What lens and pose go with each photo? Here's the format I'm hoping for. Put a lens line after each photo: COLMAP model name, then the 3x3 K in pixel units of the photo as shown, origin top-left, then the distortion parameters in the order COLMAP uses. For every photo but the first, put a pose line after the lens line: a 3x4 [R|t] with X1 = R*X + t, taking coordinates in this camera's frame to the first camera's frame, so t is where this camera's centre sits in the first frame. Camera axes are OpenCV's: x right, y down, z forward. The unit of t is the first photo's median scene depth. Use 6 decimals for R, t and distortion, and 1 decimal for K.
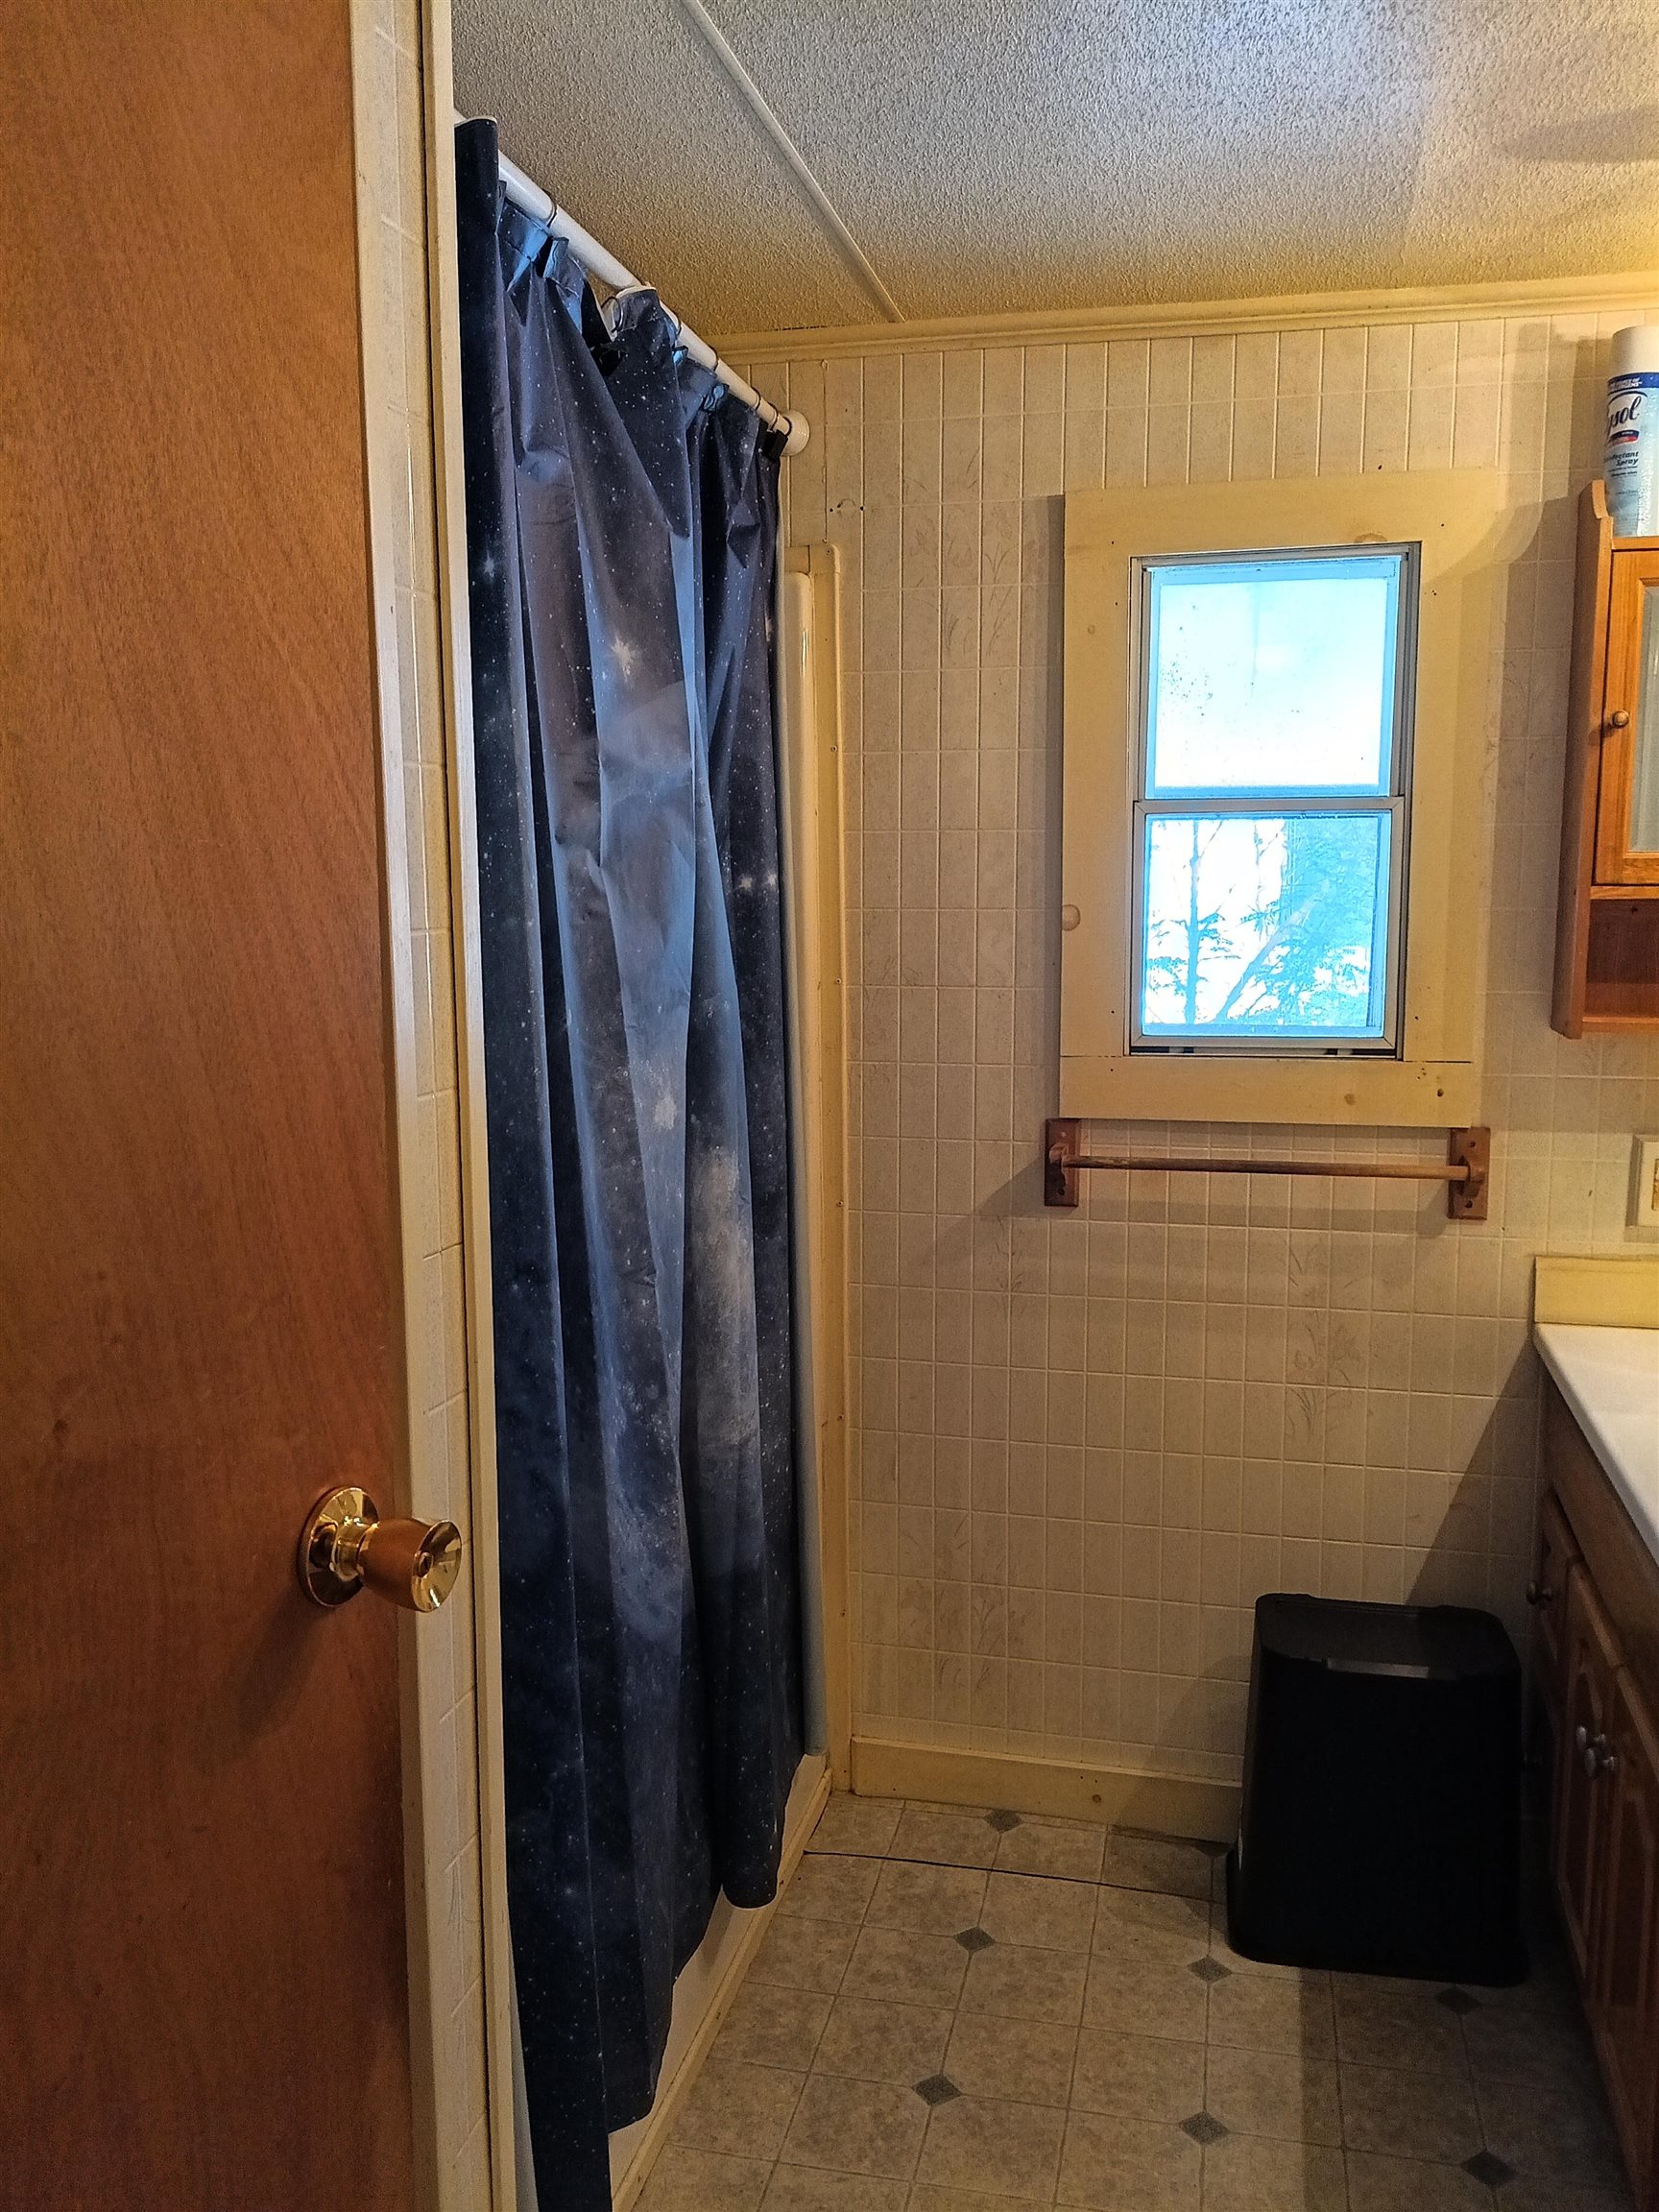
lens RADIAL K [[1758.6, 0, 824.3], [0, 1758.6, 1119.7], [0, 0, 1]] dist [0.088915, -0.142363]
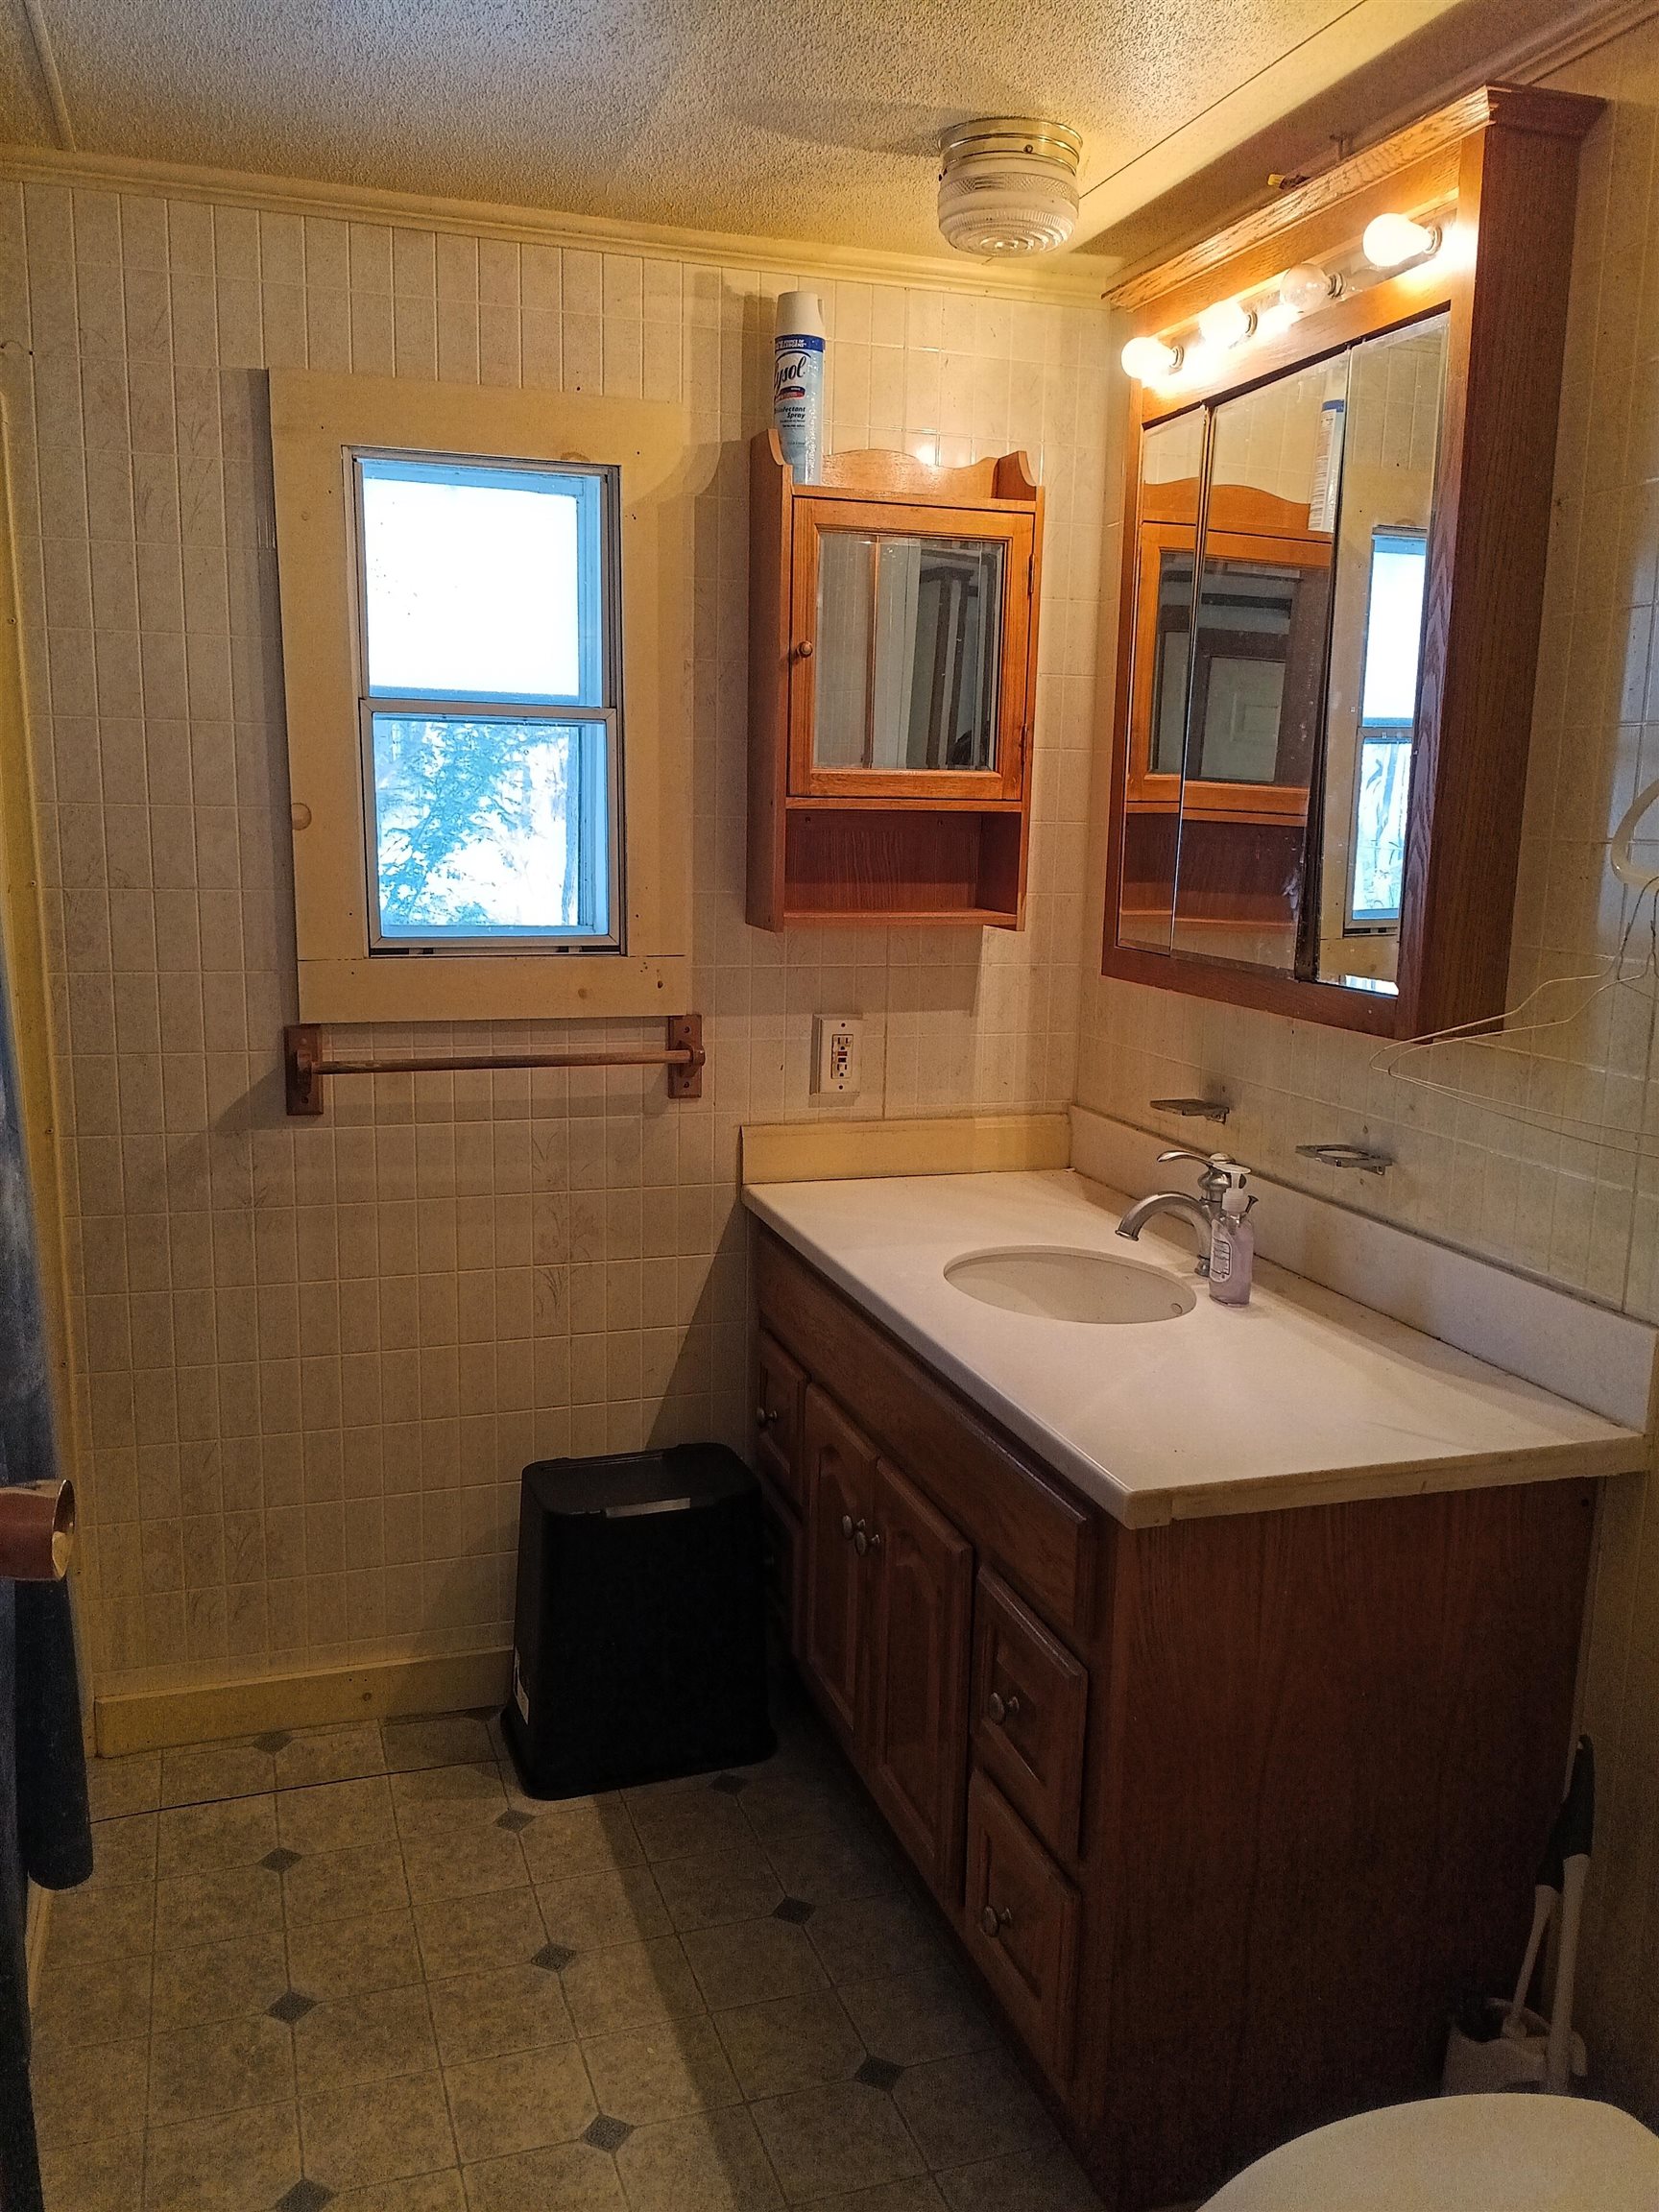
lens RADIAL K [[1758.6, 0, 824.3], [0, 1758.6, 1119.7], [0, 0, 1]] dist [0.088915, -0.142363]
pose [[0.857931, -0.075858, 0.508134, -0.124809], [0.048517, 0.996582, 0.066860, 0.000251], [-0.511469, -0.032708, 0.858679, 0.010901]]
